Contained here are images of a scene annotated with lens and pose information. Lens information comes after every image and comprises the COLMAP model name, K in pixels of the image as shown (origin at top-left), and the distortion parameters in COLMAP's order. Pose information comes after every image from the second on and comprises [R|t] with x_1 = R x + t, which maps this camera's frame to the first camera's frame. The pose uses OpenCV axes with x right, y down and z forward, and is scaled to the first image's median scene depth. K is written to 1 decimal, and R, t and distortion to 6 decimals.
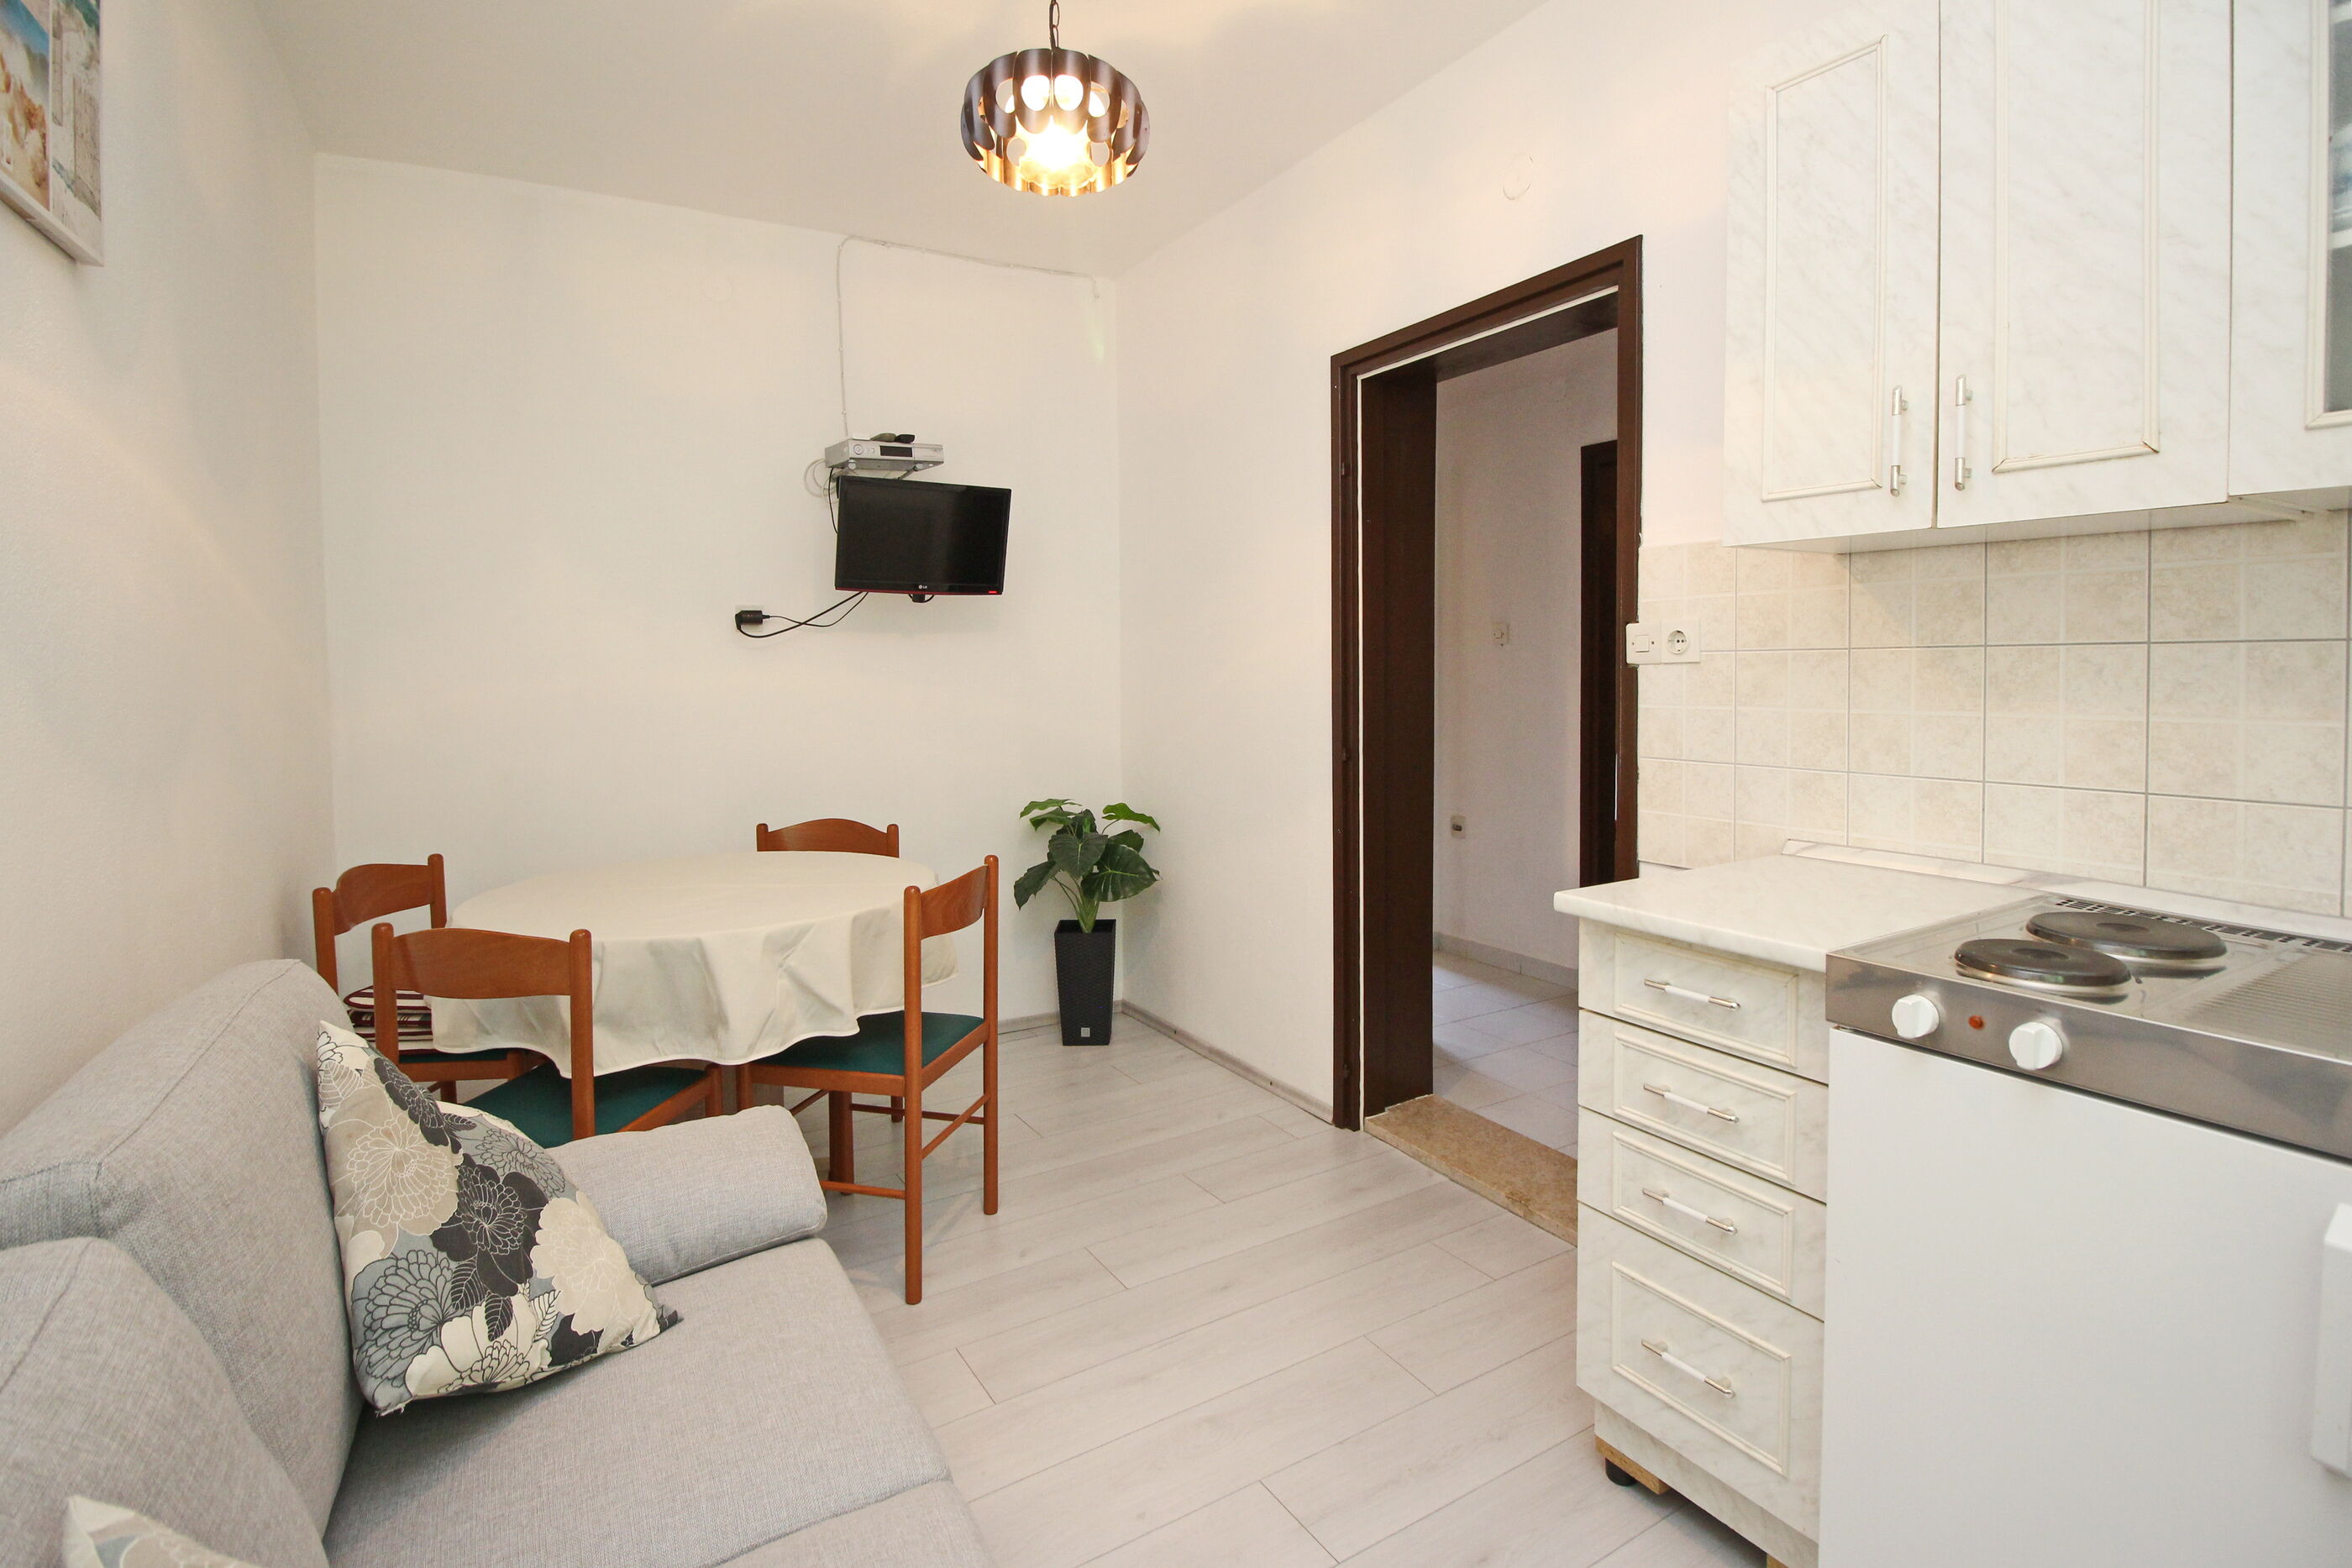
lens RADIAL K [[1121.9, 0, 1173.1], [0, 1121.9, 721.6], [0, 0, 1]] dist [-0.005219, -0.001020]
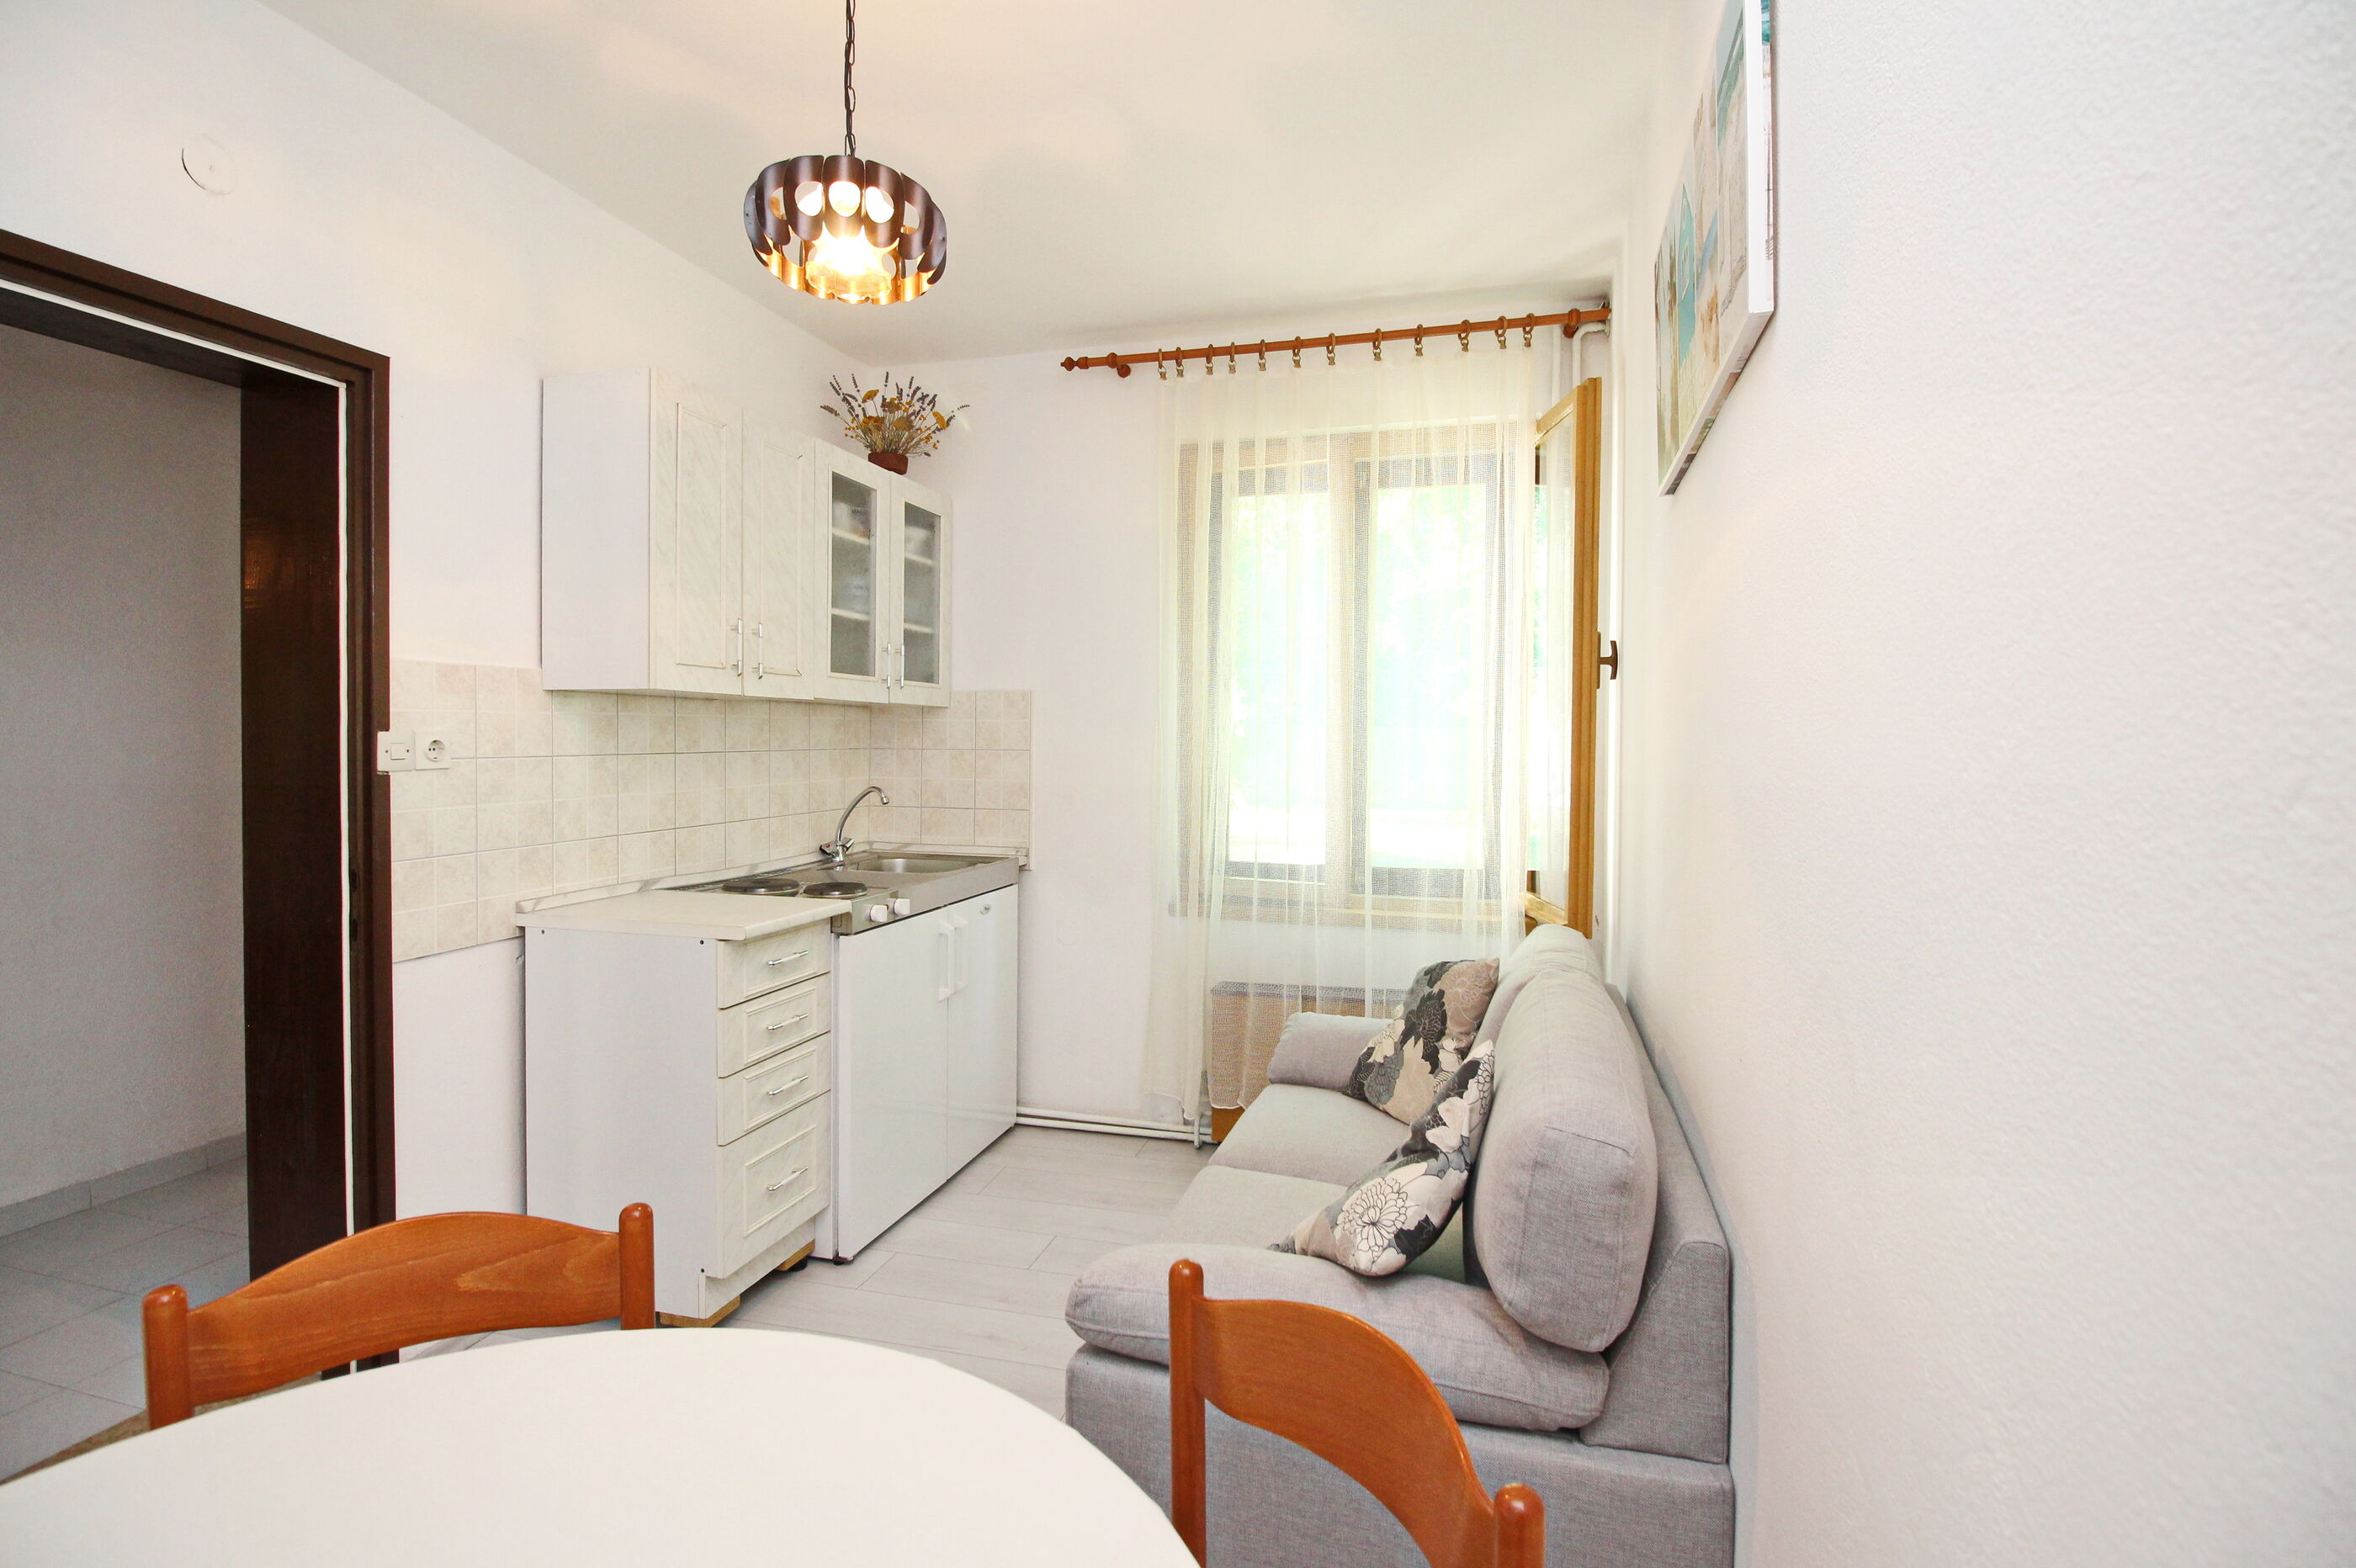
lens RADIAL K [[1101.7, 0, 1172.4], [0, 1101.7, 768.3], [0, 0, 1]] dist [-0.038926, -0.000930]
pose [[-0.668575, -0.017311, 0.743443, -1.009163], [0.039817, 0.997462, 0.059032, -0.106390], [-0.742578, 0.069069, -0.666188, 1.419831]]
